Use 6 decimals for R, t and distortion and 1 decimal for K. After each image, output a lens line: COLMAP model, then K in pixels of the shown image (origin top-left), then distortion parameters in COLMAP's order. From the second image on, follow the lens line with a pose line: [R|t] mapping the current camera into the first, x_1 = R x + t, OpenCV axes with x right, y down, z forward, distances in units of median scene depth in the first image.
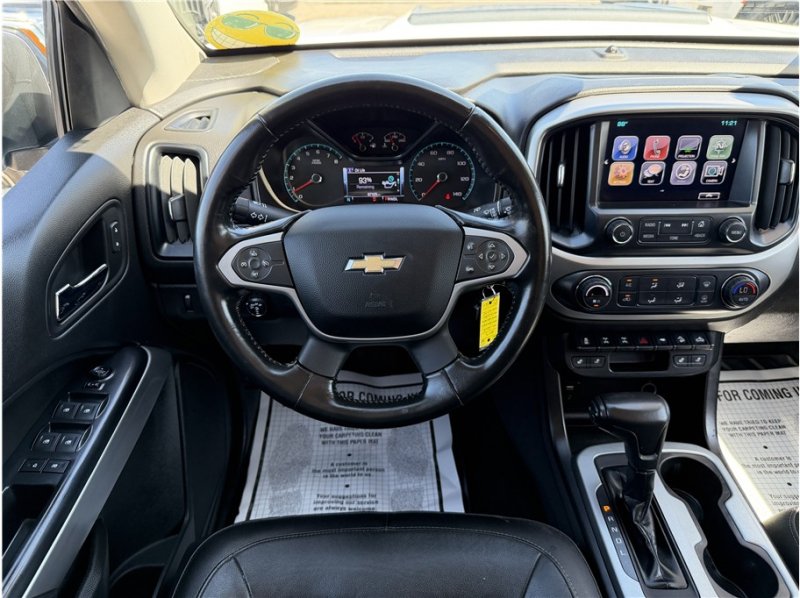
lens RADIAL K [[575.6, 0, 402.5], [0, 575.6, 295.6], [0, 0, 1]] dist [0.043953, -0.068222]
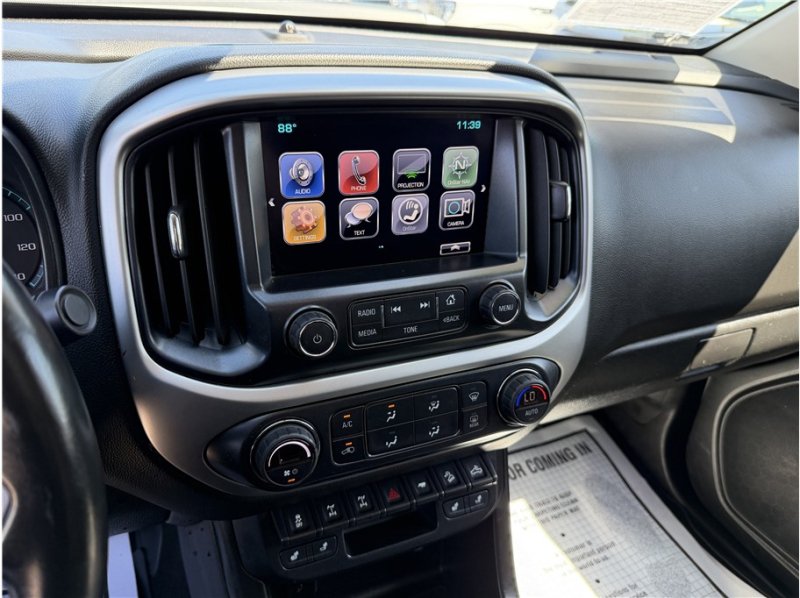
lens RADIAL K [[575.6, 0, 402.5], [0, 575.6, 295.6], [0, 0, 1]] dist [0.043953, -0.068222]
pose [[0.921673, -0.117517, 0.369741, 0.255900], [0.141677, 0.989153, -0.038778, -0.109932], [-0.361173, 0.088124, 0.928325, 0.477938]]
